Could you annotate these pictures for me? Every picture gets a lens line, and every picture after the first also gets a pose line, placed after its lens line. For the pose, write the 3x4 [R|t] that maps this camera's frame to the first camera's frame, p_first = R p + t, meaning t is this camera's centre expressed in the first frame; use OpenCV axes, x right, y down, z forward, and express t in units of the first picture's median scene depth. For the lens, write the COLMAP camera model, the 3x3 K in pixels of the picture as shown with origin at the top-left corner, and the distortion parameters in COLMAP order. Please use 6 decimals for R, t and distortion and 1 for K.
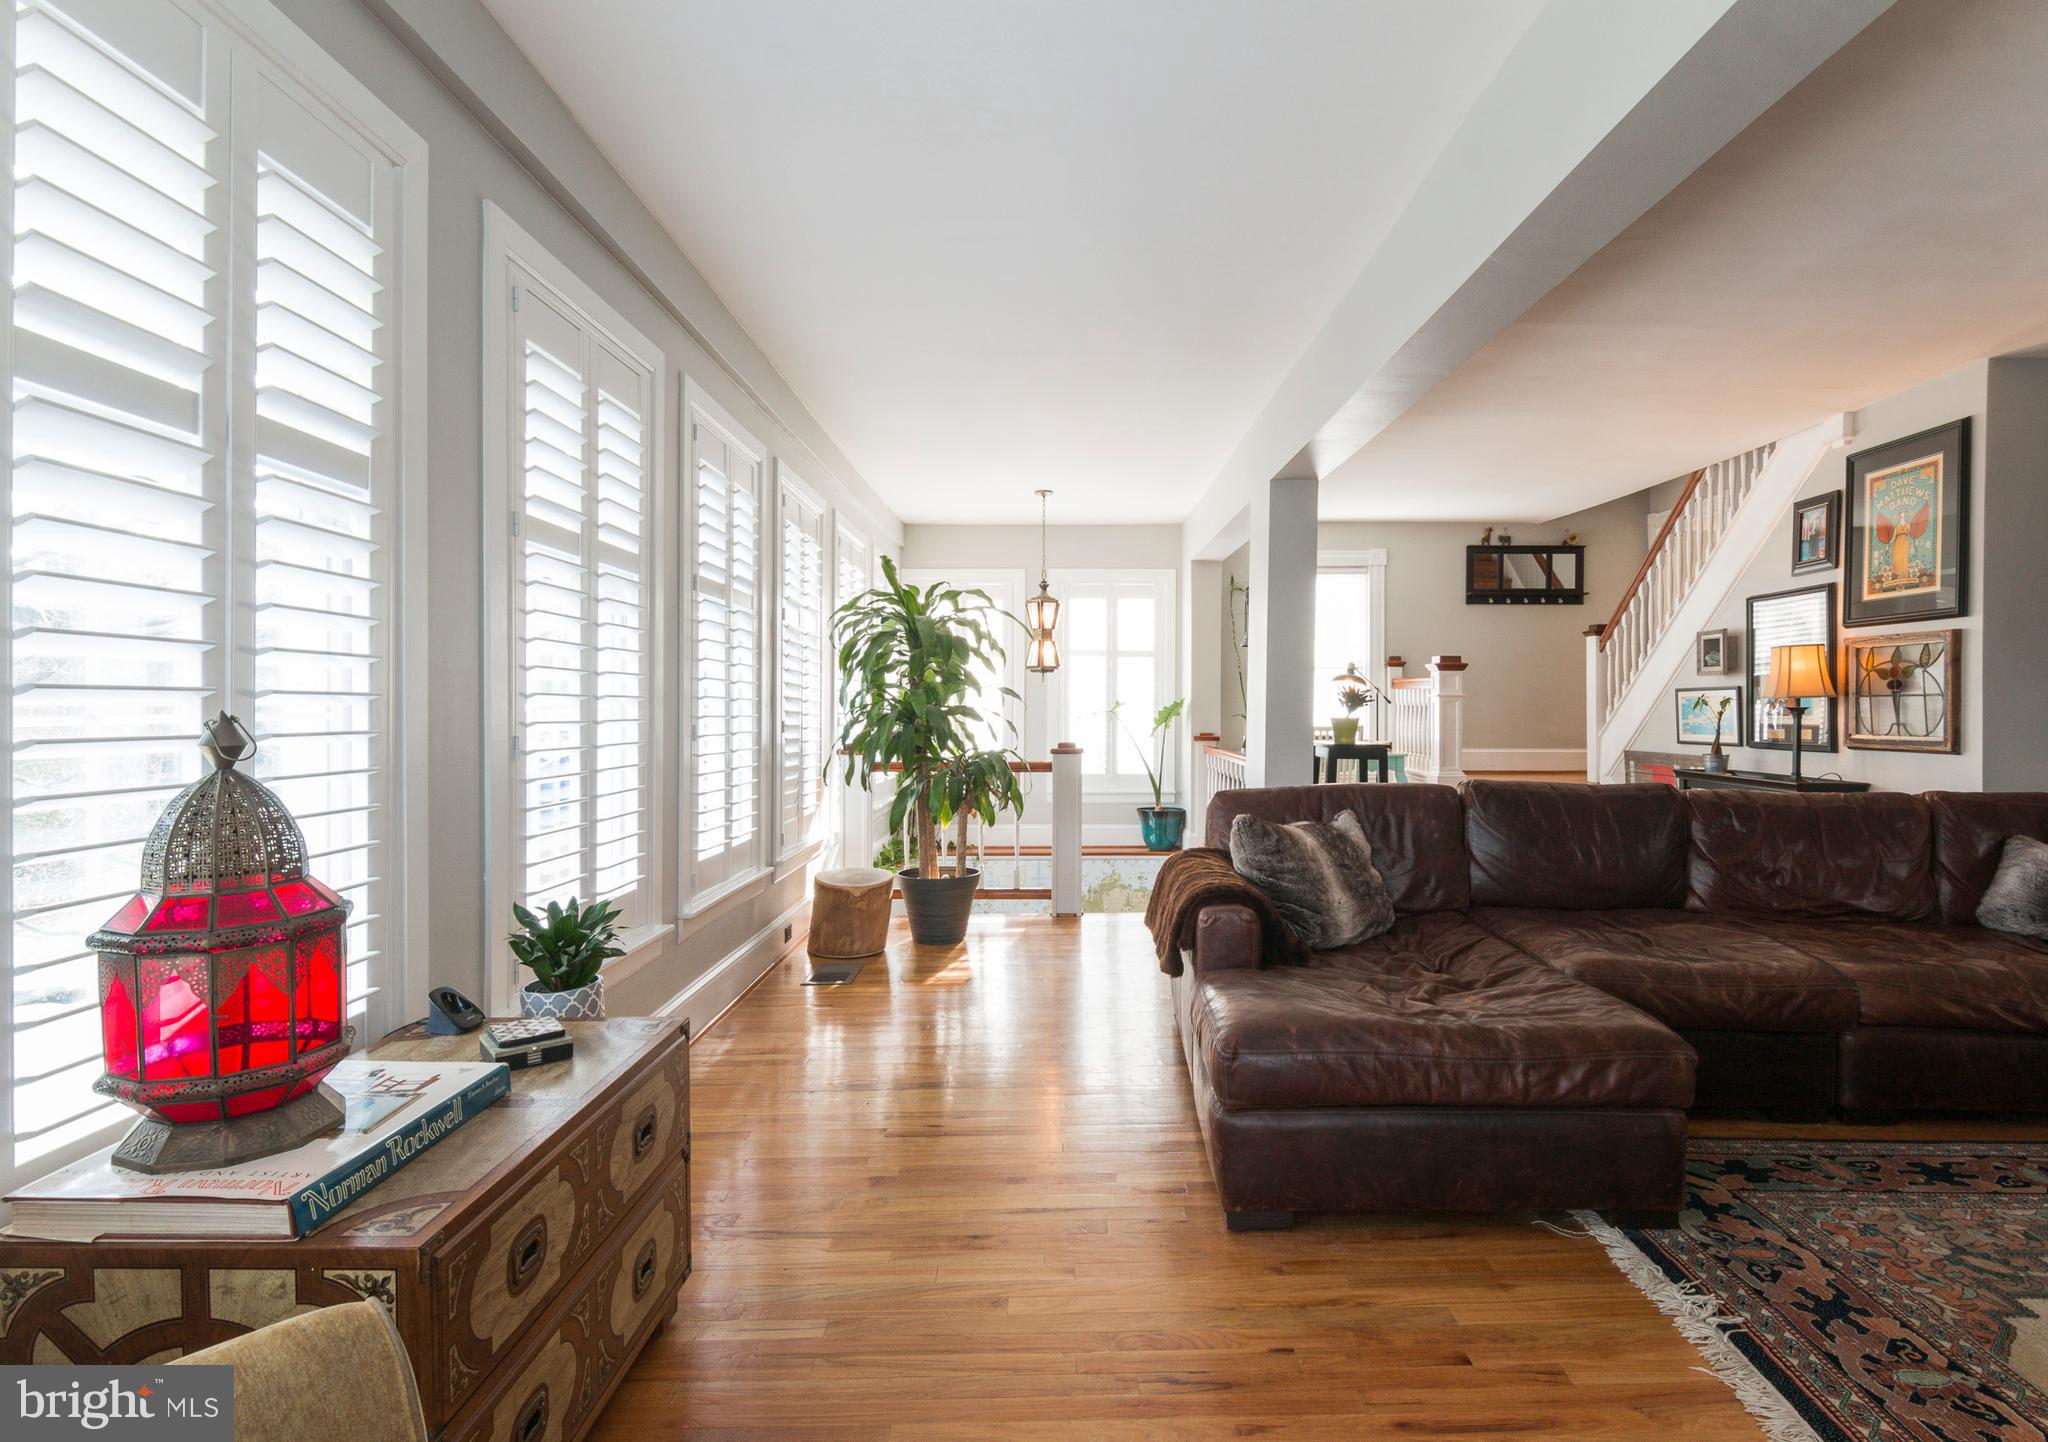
lens RADIAL K [[1097.8, 0, 1070.9], [0, 1097.8, 714.5], [0, 0, 1]] dist [-0.001235, -0.001495]
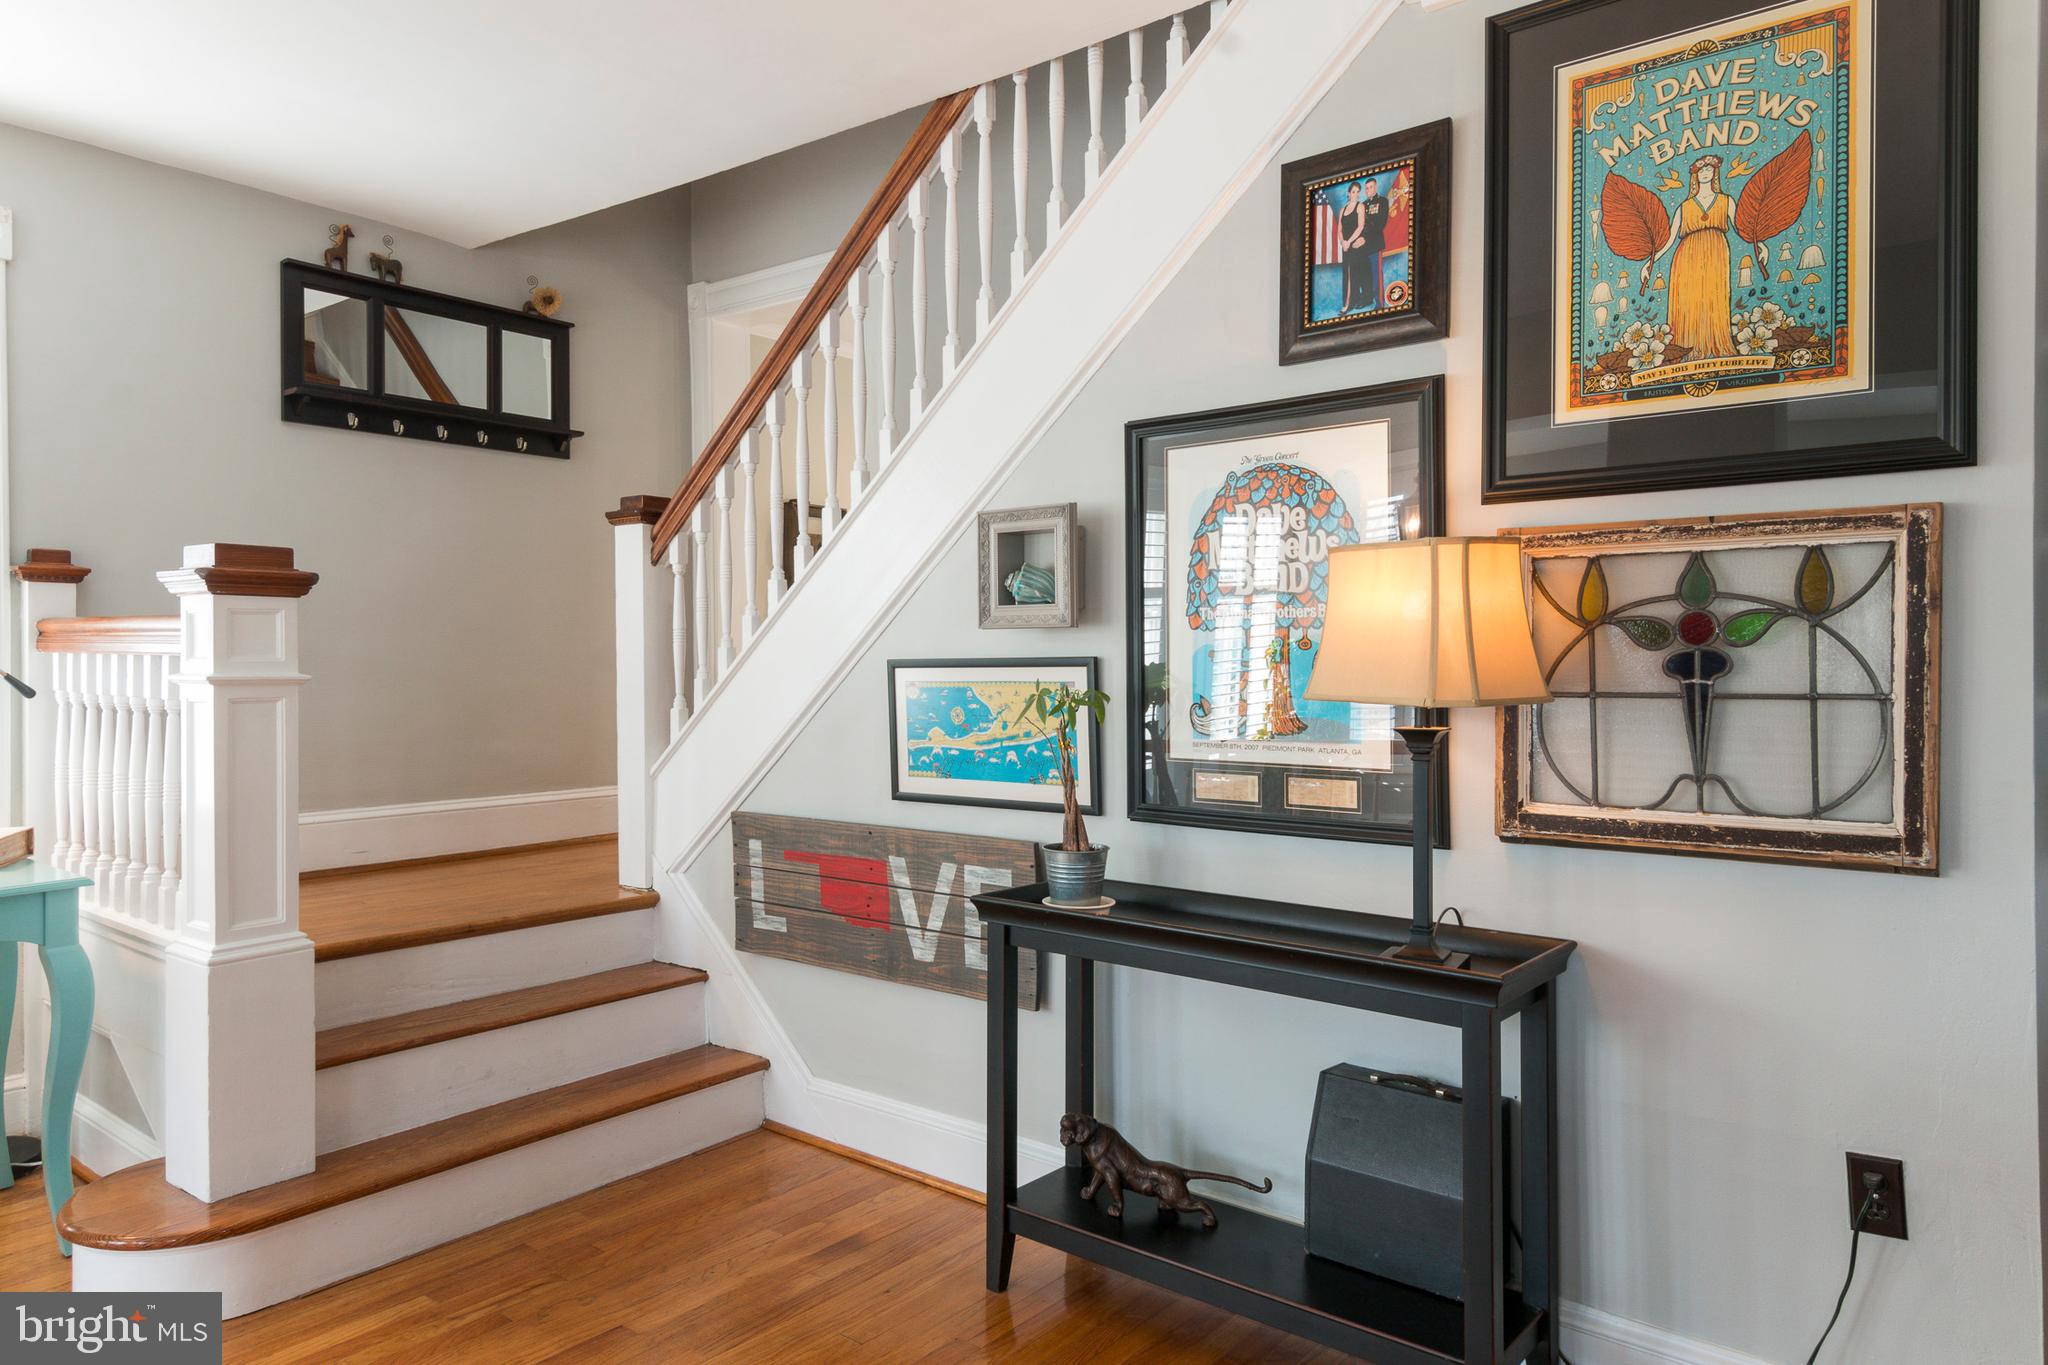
lens RADIAL K [[1352.3, 0, 1024.0], [0, 1352.3, 682.5], [0, 0, 1]] dist [0.030056, -0.000482]
pose [[0.639337, -0.012608, 0.768824, 0.279304], [0.007281, 0.999920, 0.010343, -0.026868], [-0.768893, -0.001015, 0.639377, 0.867000]]
